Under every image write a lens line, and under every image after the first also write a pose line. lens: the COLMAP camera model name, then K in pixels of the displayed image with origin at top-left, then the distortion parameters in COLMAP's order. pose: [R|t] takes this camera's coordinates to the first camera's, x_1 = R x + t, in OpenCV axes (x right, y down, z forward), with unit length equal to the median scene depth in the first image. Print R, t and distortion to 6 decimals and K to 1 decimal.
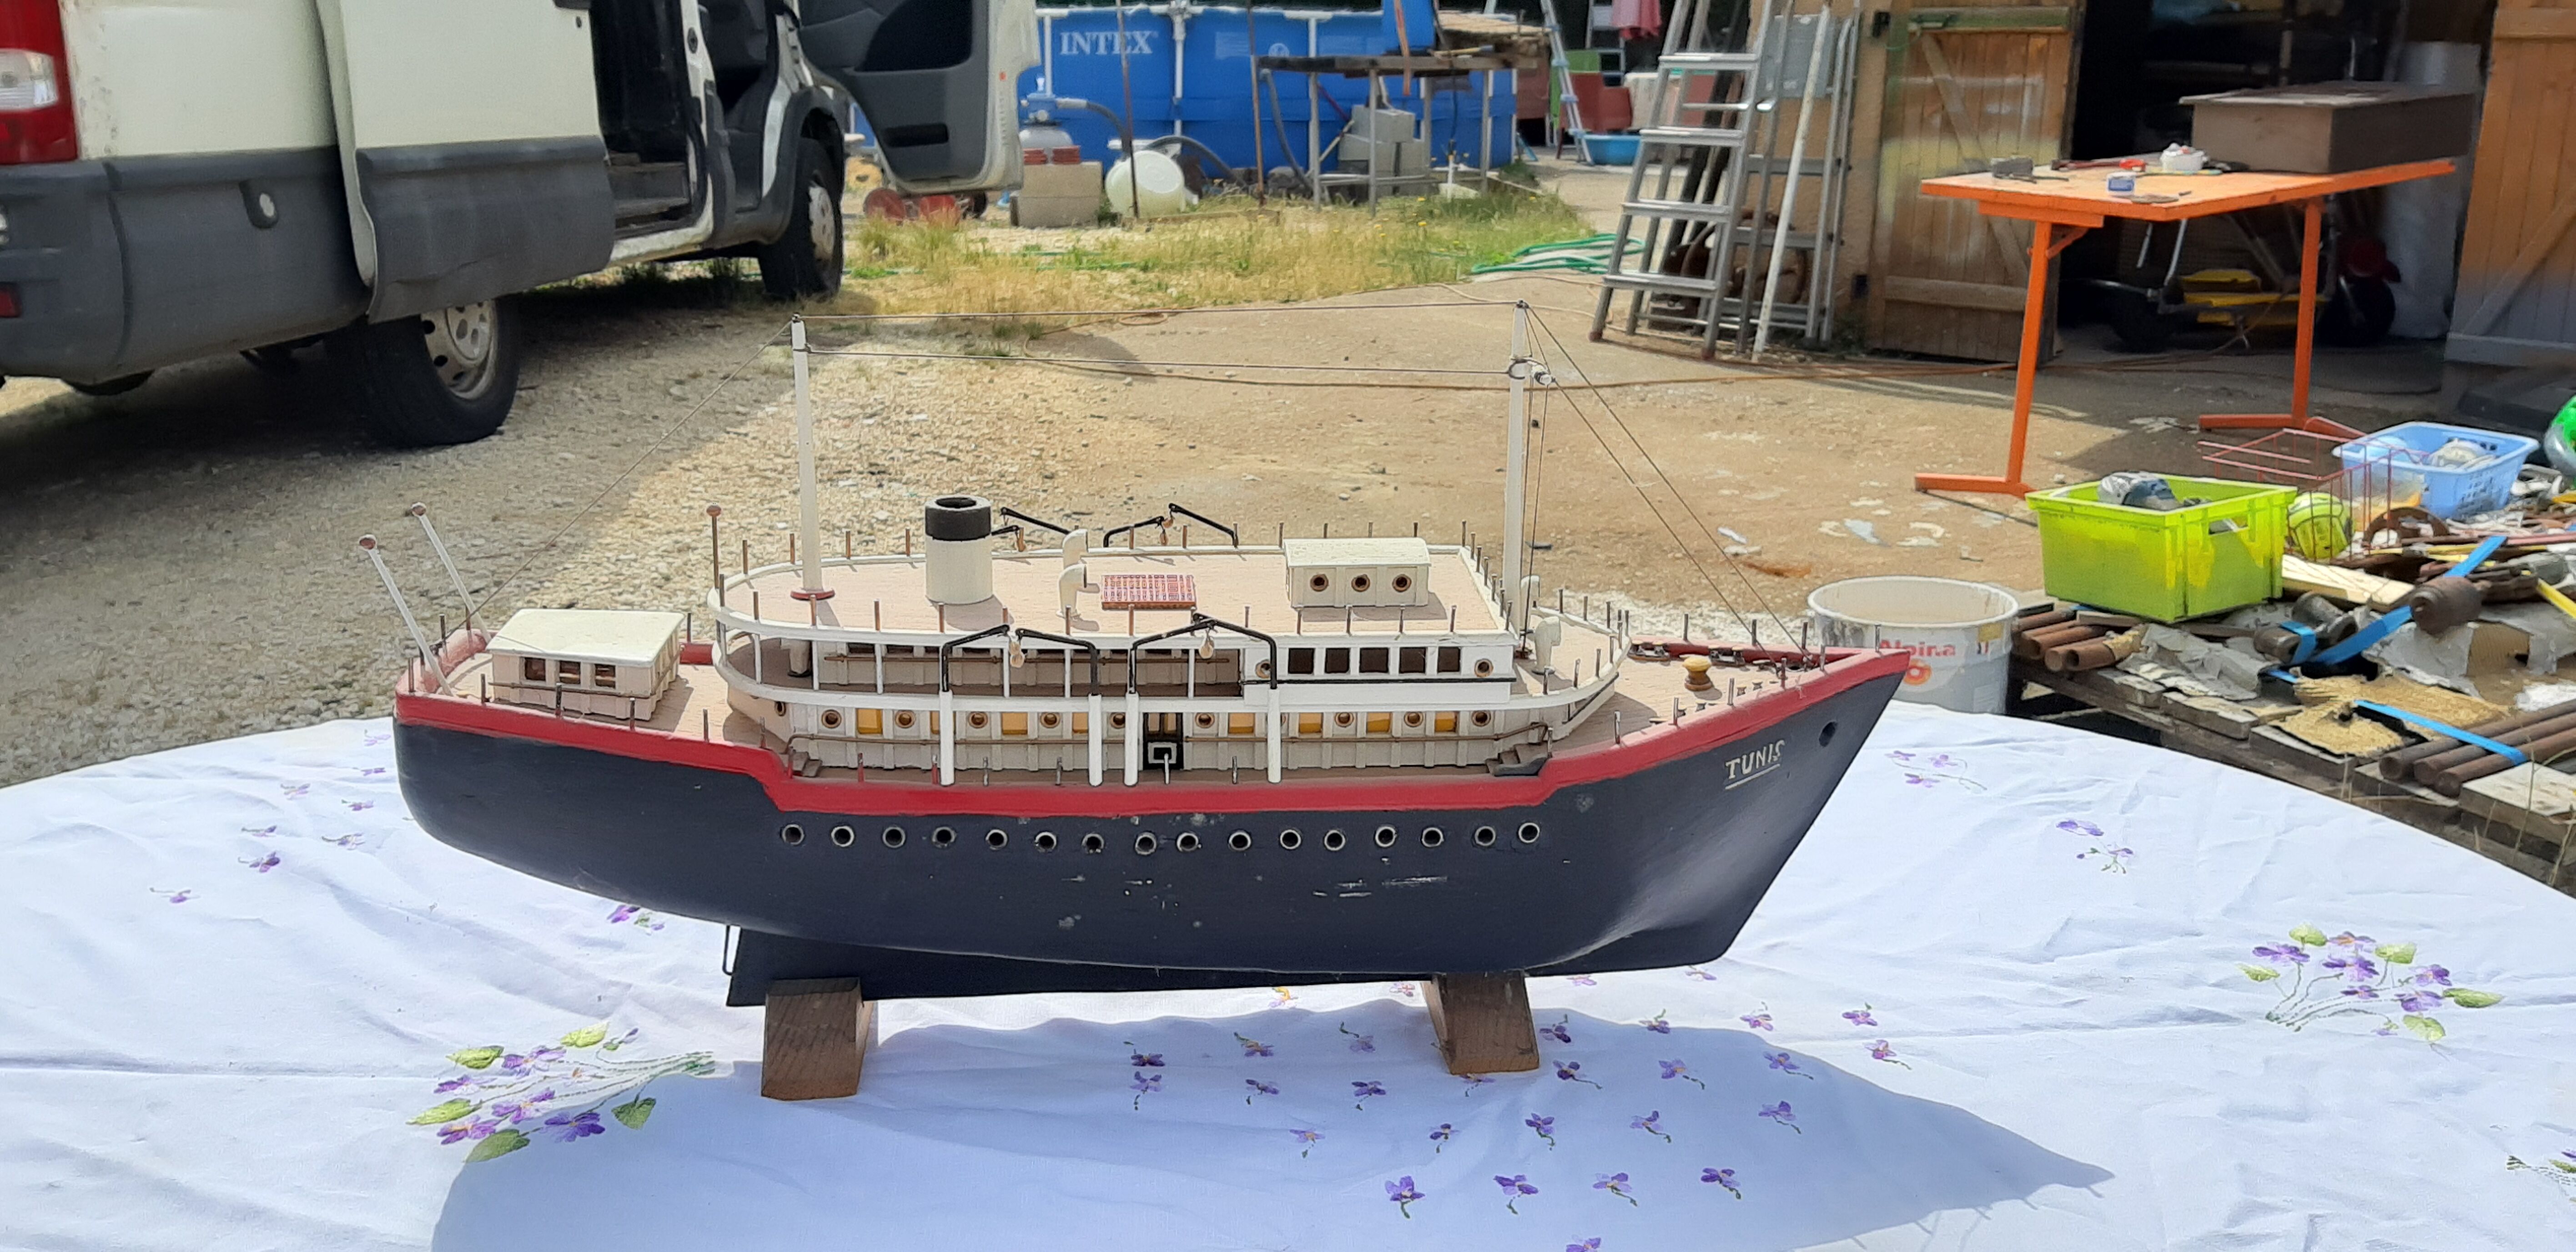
lens RADIAL K [[1869.0, 0, 1259.9], [0, 1869.0, 582.8], [0, 0, 1]] dist [0.065315, 0.000053]
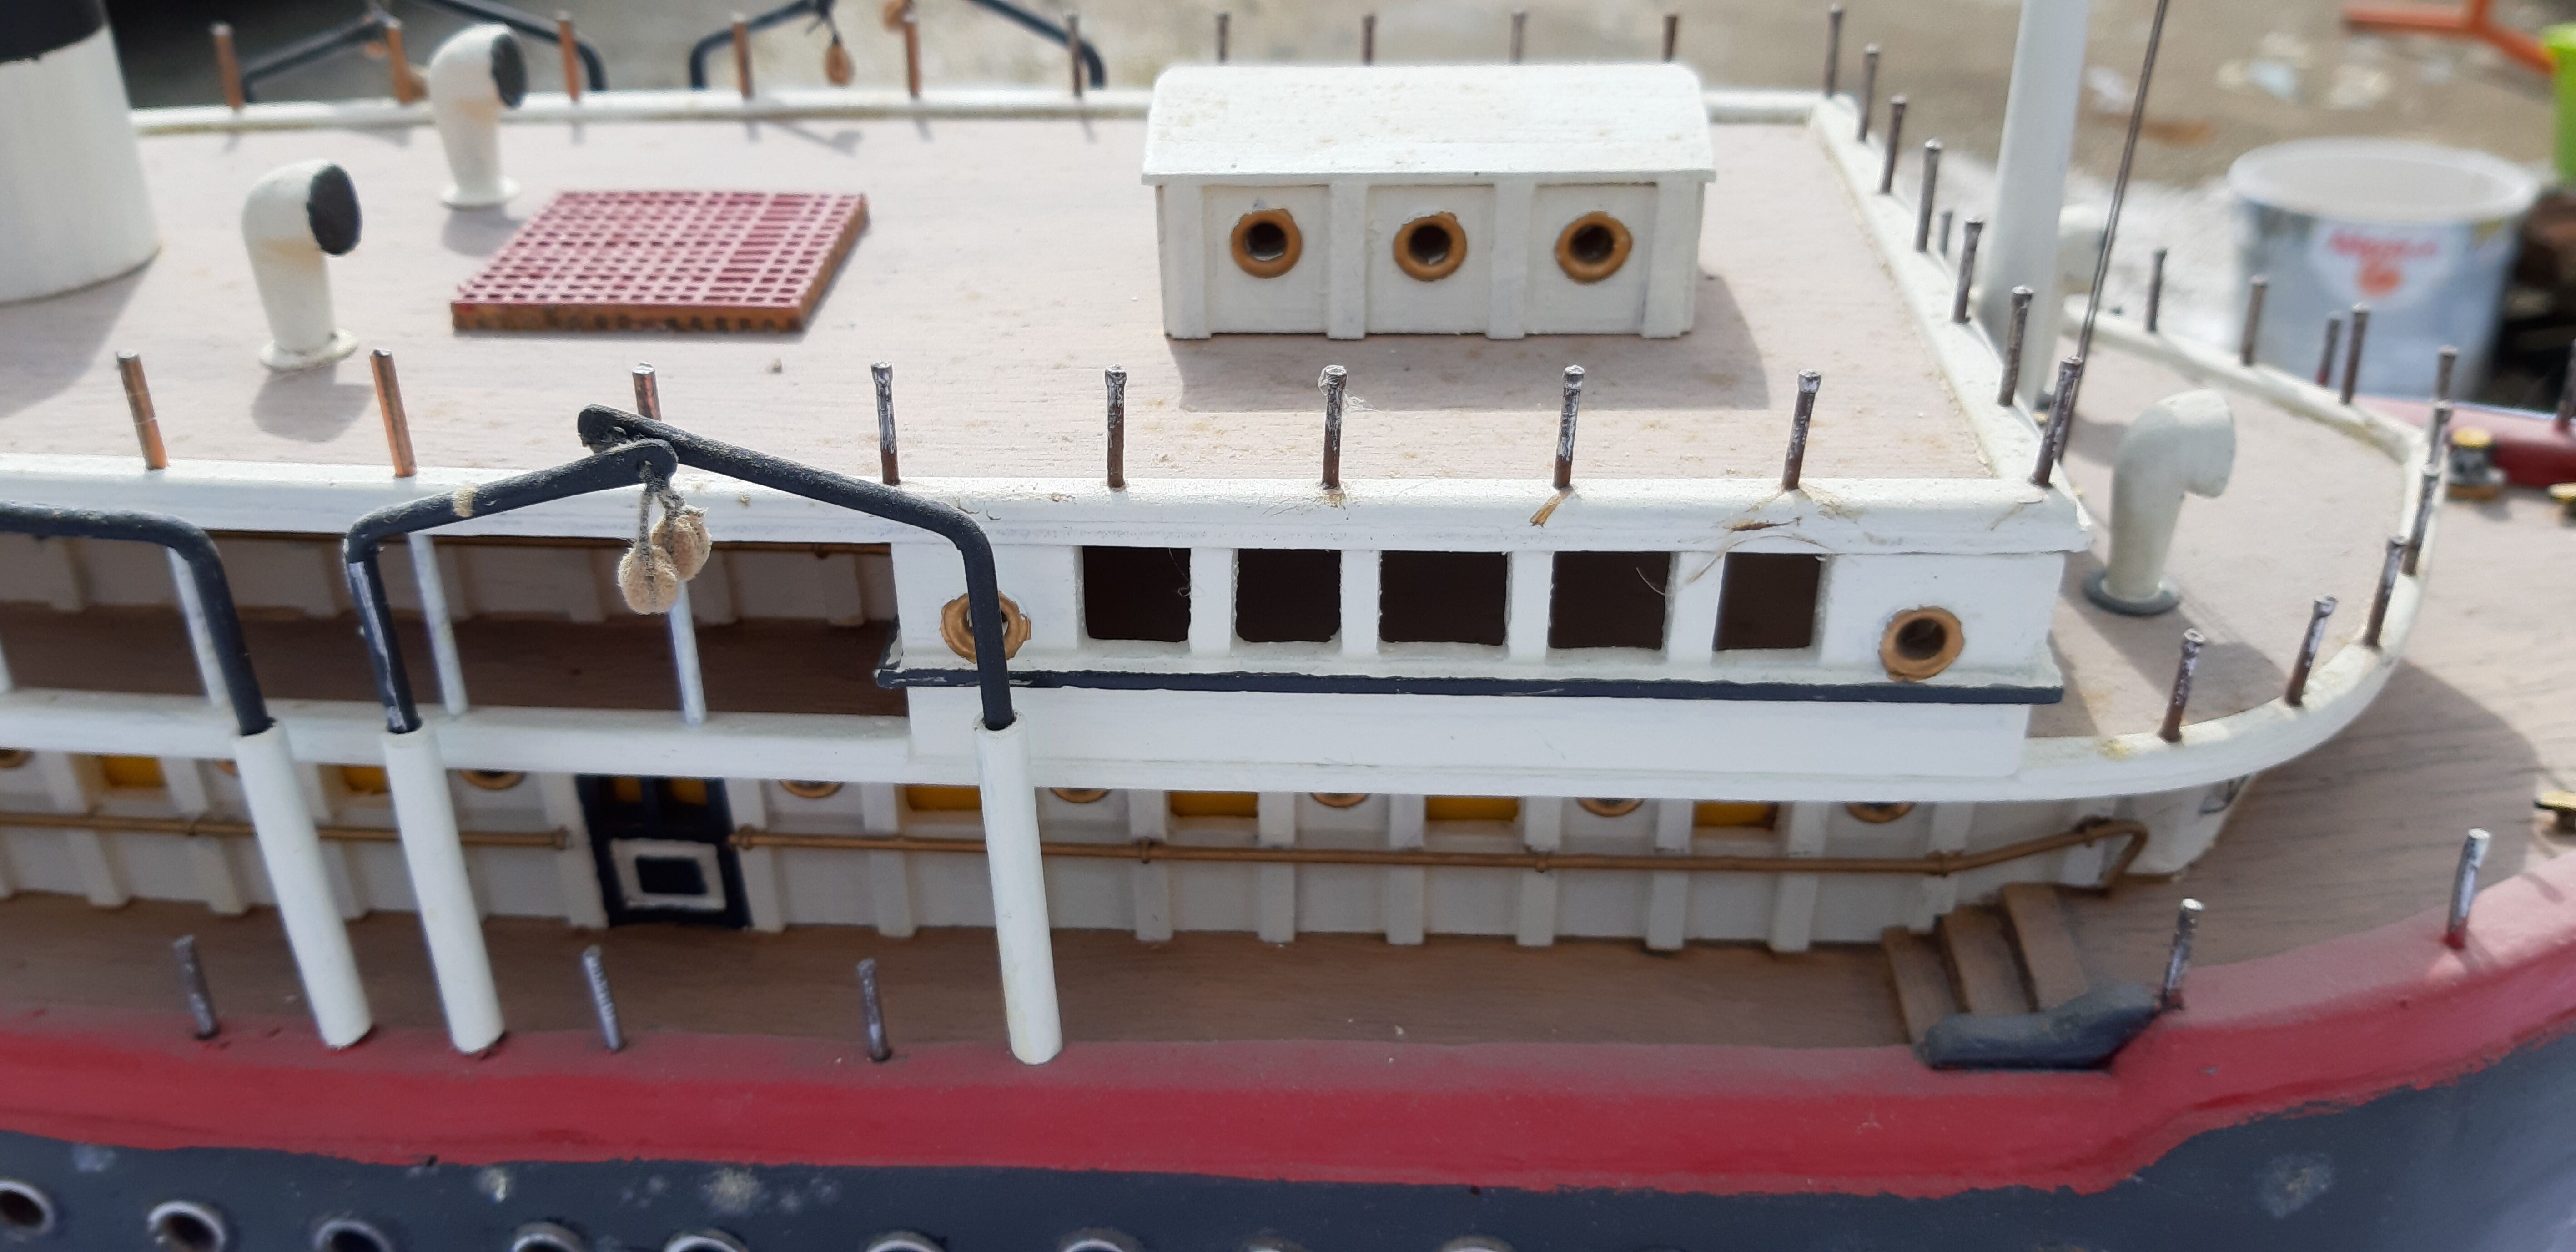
lens RADIAL K [[1971.7, 0, 1283.9], [0, 1971.7, 610.2], [0, 0, 1]] dist [0.078368, -0.185175]
pose [[0.993381, 0.034795, -0.109474, 0.068176], [-0.008382, 0.972438, 0.233013, -0.014720], [0.114564, -0.230553, 0.966292, 0.754673]]
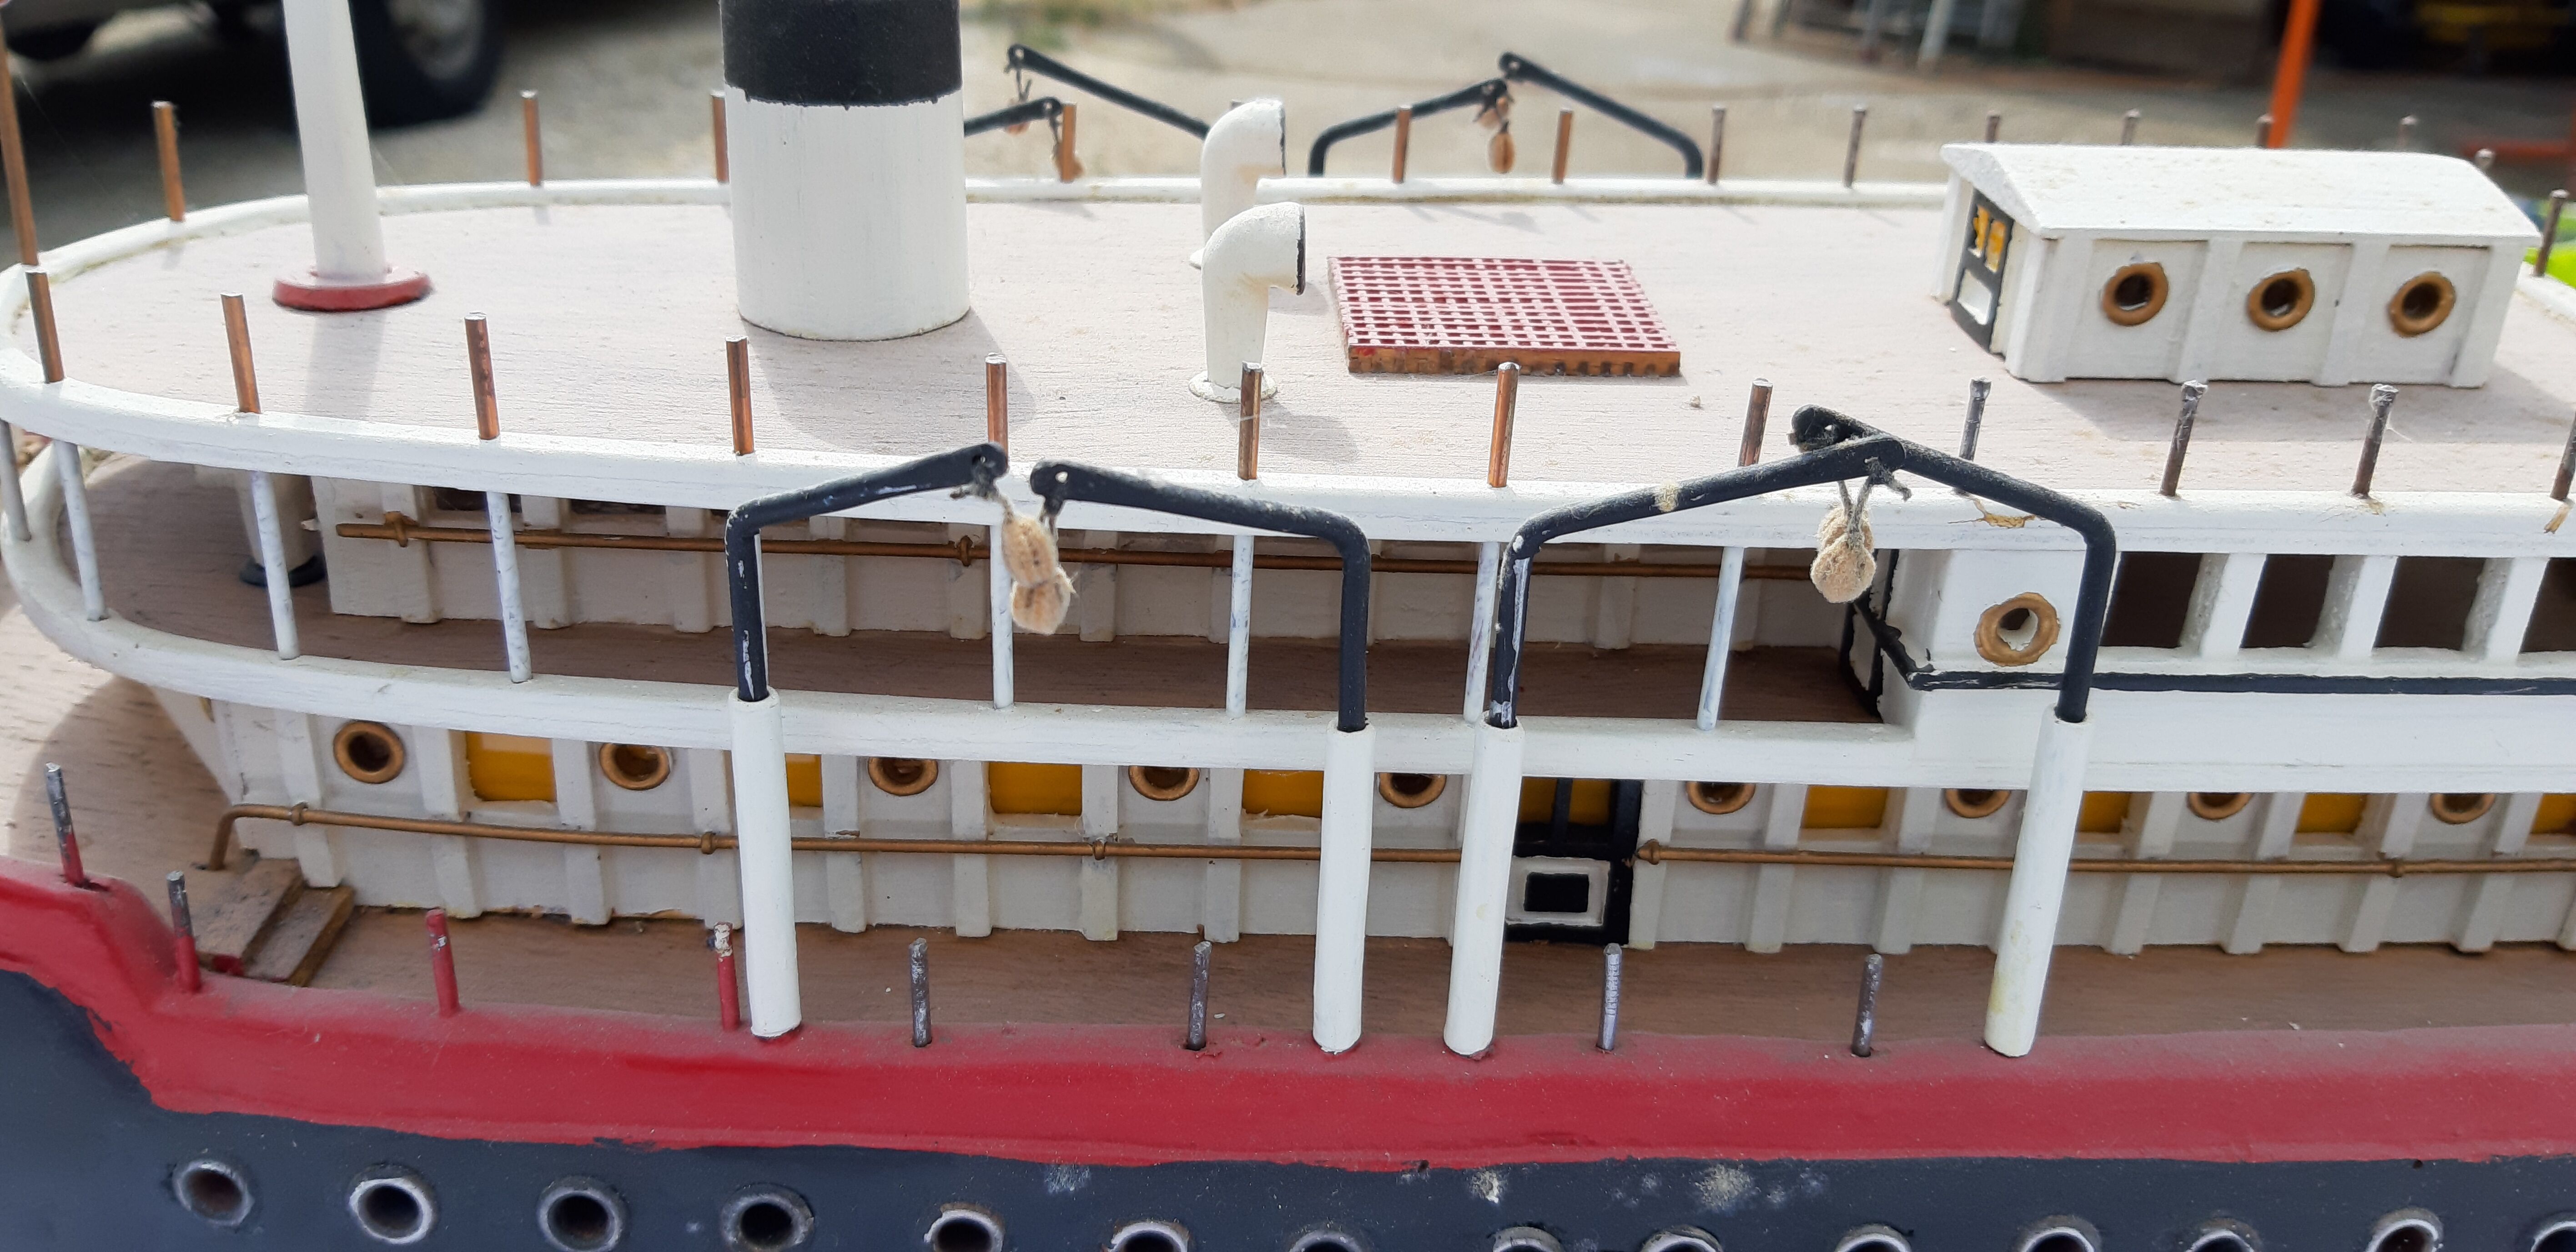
lens RADIAL K [[1937.6, 0, 1288.0], [0, 1937.6, 626.0], [0, 0, 1]] dist [0.072829, -0.160025]
pose [[0.999487, 0.027442, -0.016521, -0.090992], [-0.024492, 0.987145, 0.157941, 0.006097], [0.020643, -0.157455, 0.987310, 0.730104]]
